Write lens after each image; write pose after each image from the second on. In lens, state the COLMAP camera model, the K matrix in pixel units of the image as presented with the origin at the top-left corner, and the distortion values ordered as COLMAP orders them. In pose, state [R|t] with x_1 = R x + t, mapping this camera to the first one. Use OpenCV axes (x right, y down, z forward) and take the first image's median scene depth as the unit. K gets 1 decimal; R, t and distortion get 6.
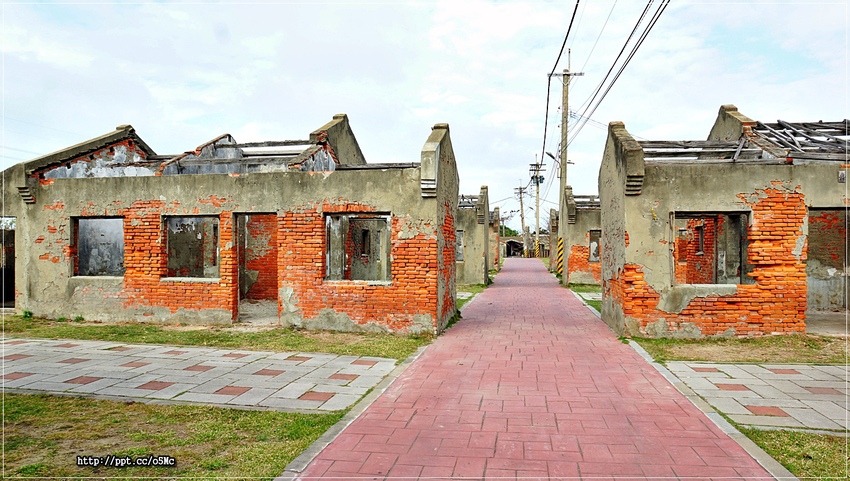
lens RADIAL K [[587.2, 0, 425.0], [0, 587.2, 240.5], [0, 0, 1]] dist [-0.074632, 0.004634]
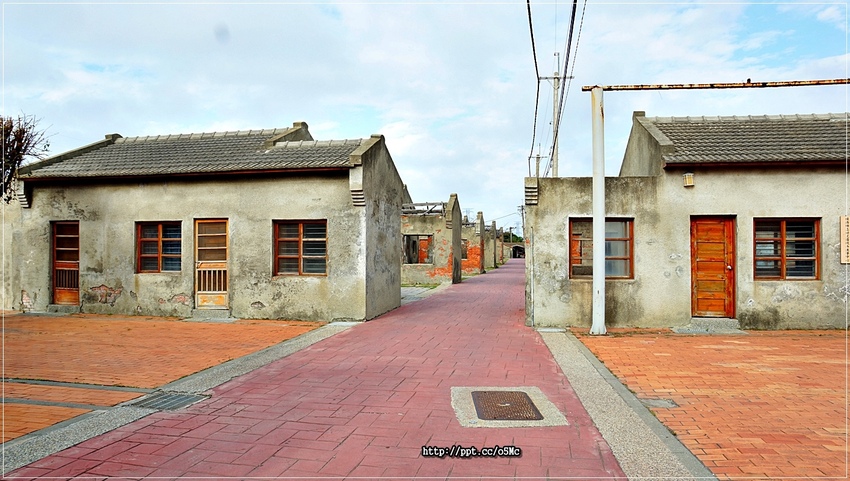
lens RADIAL K [[587.2, 0, 425.0], [0, 587.2, 240.5], [0, 0, 1]] dist [-0.074632, 0.004634]
pose [[0.999801, -0.003776, -0.019597, -0.075536], [0.003620, 0.999962, -0.007987, -0.005010], [0.019626, 0.007915, 0.999776, -0.797406]]
